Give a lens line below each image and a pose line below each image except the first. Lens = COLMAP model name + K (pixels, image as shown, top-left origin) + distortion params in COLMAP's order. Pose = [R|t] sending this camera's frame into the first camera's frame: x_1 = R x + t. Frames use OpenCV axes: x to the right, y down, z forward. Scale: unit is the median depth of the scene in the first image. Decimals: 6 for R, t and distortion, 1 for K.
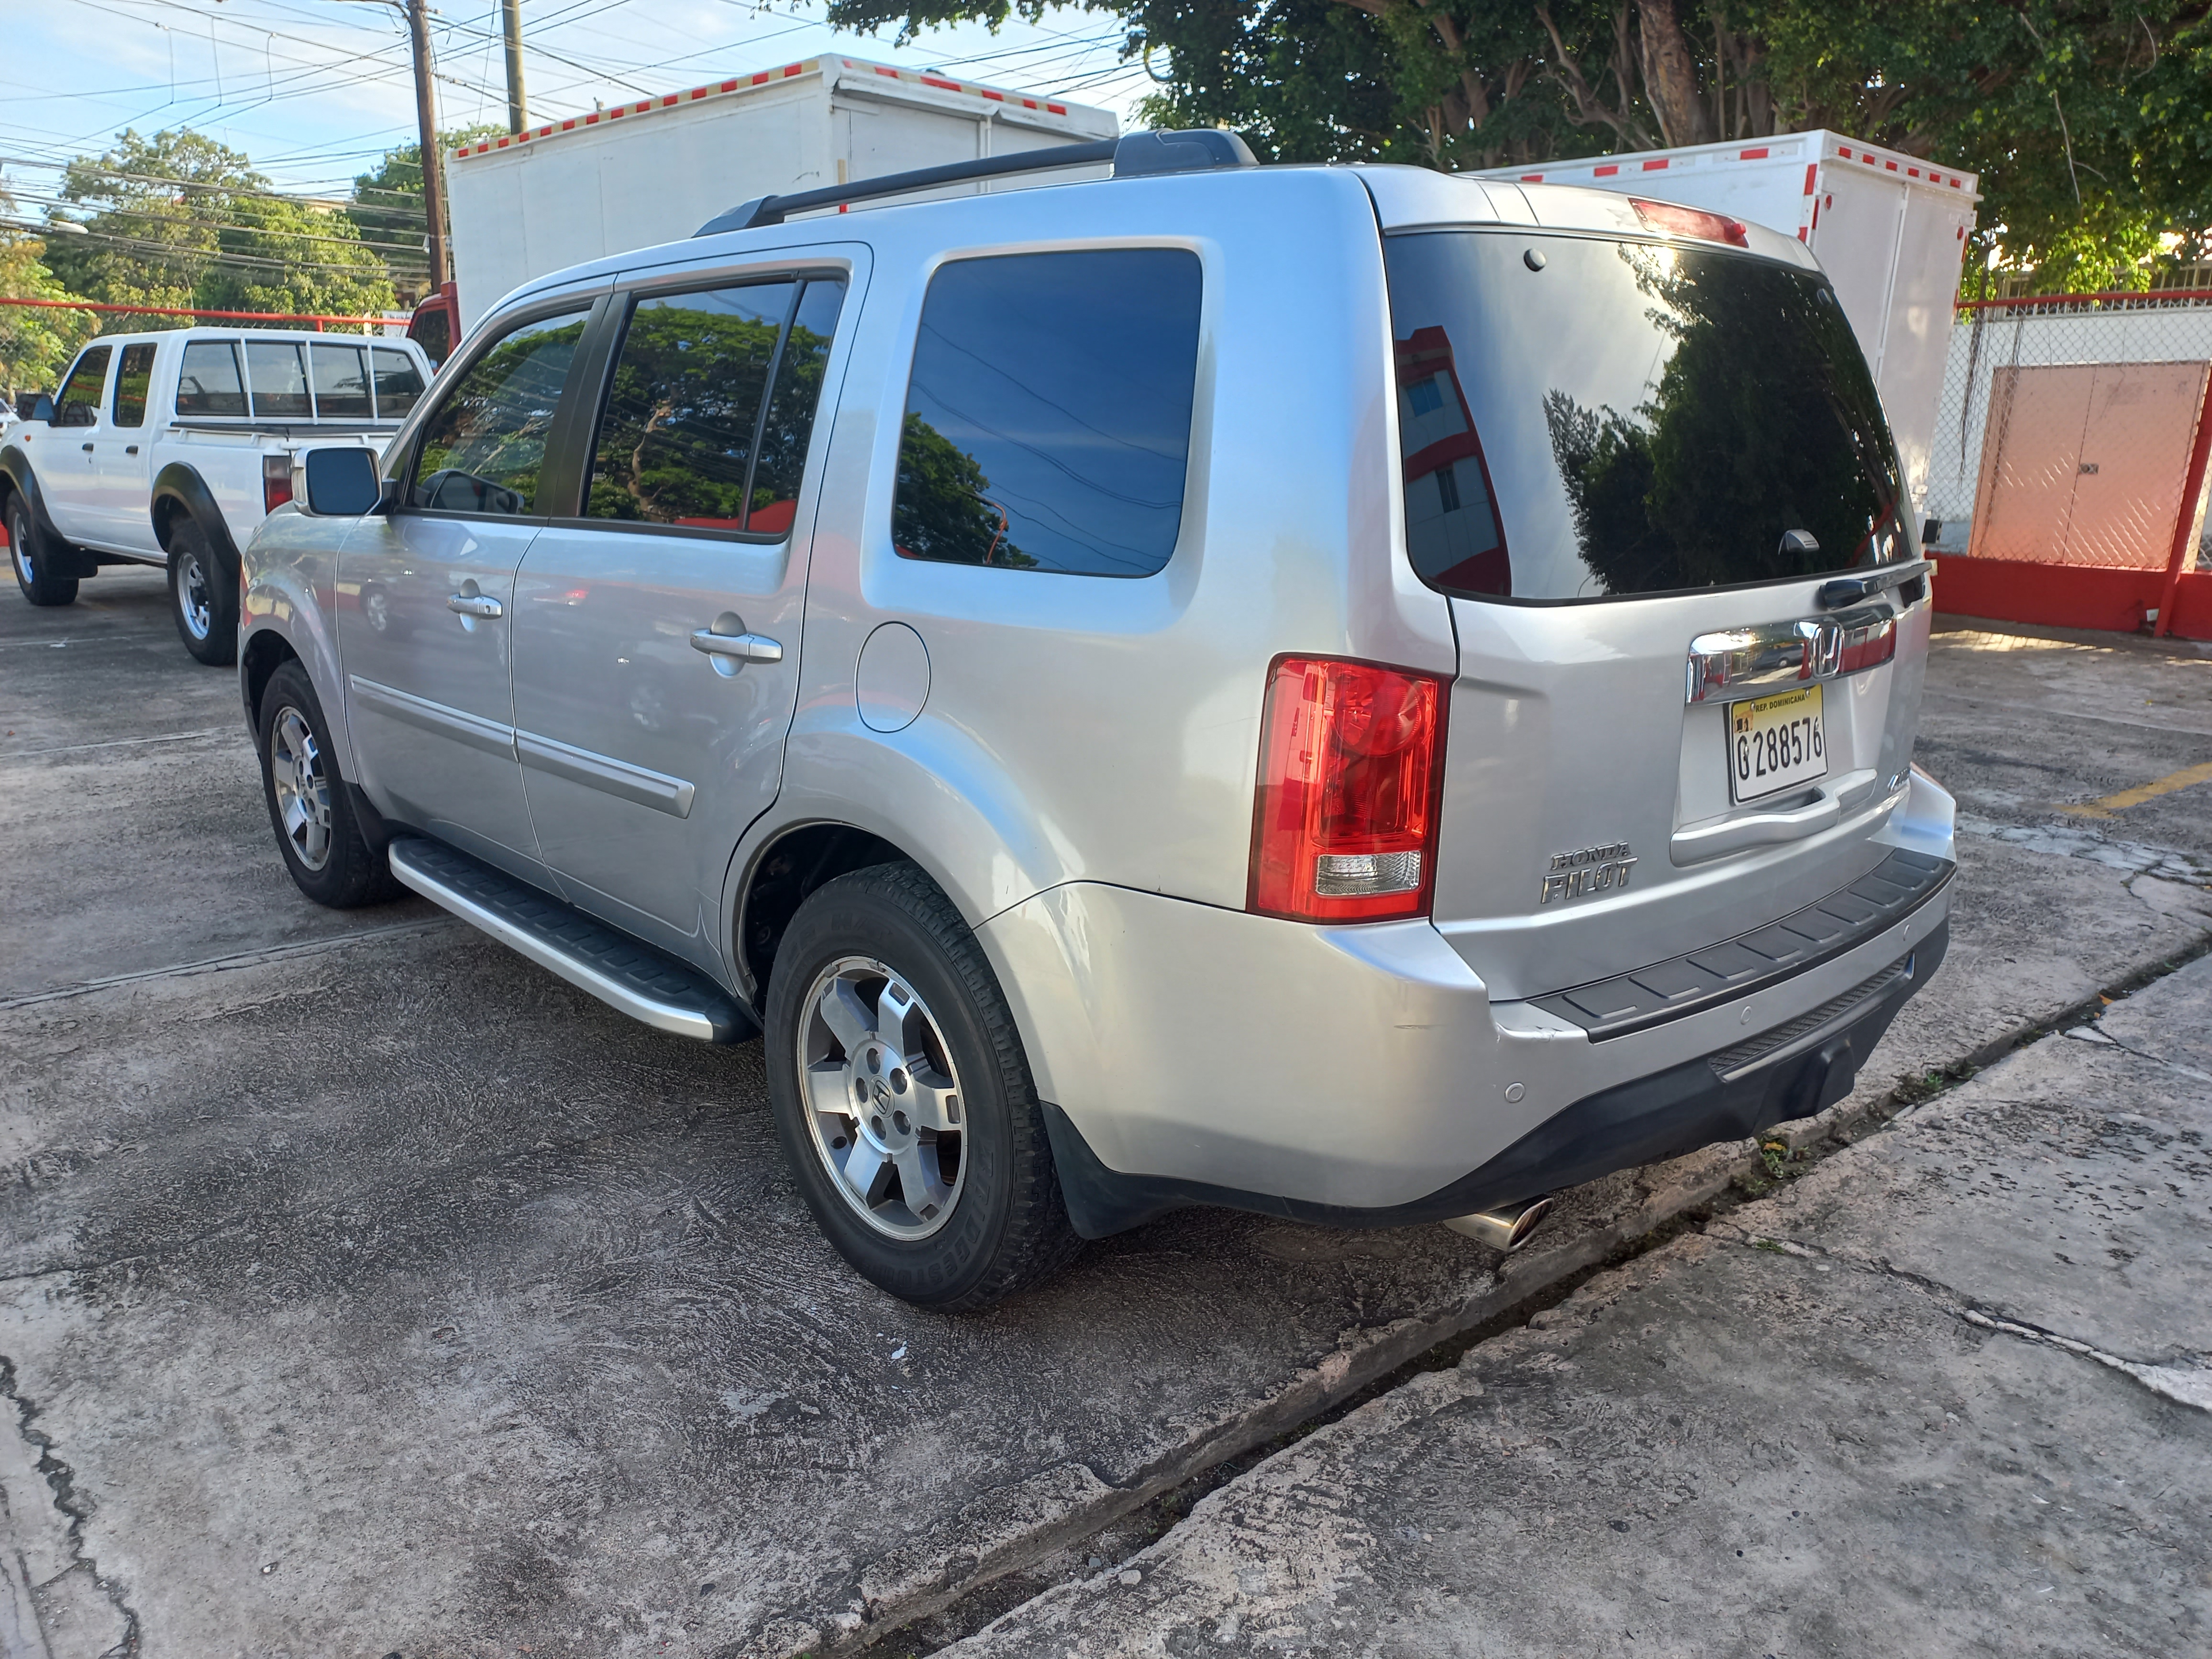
lens RADIAL K [[1606.8, 0, 1153.1], [0, 1606.8, 833.4], [0, 0, 1]] dist [0.042894, 0.003214]
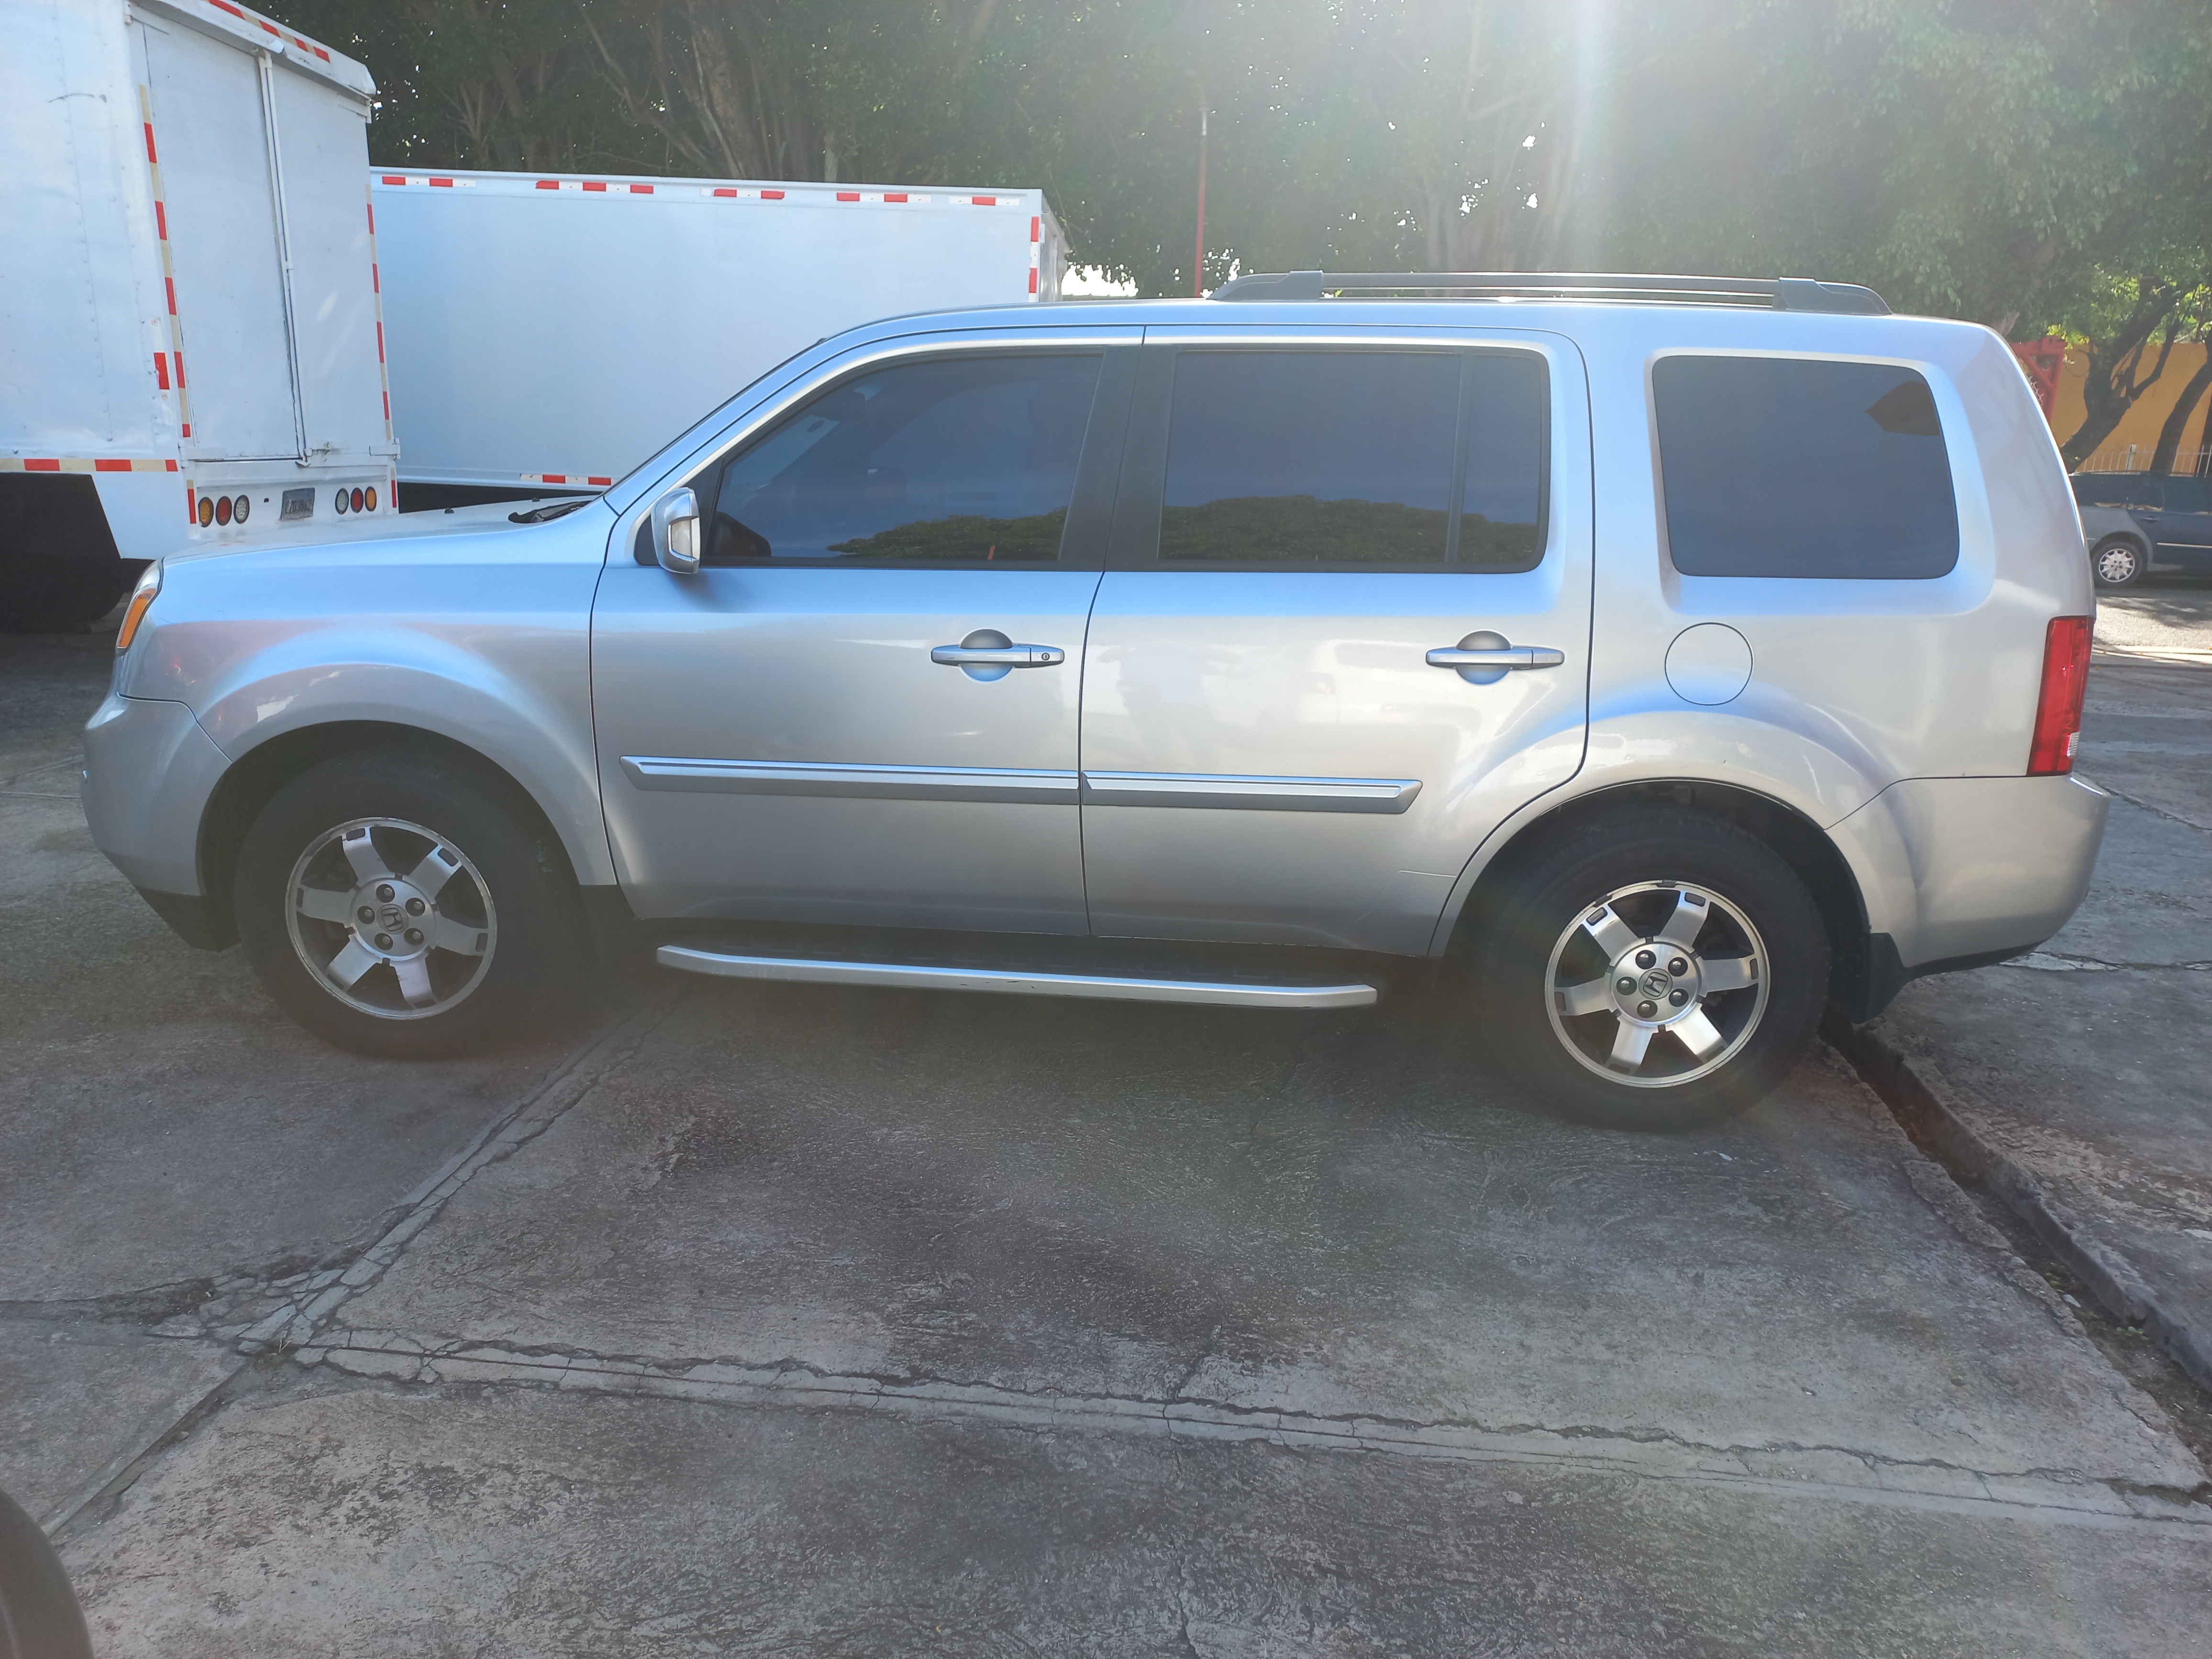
lens RADIAL K [[1570.5, 0, 1106.0], [0, 1570.5, 829.5], [0, 0, 1]] dist [0.014044, 0.001039]
pose [[0.709390, -0.161142, 0.686148, -1.360207], [0.145038, 0.986053, 0.081624, -0.133469], [-0.689731, 0.041615, 0.722868, 0.373065]]
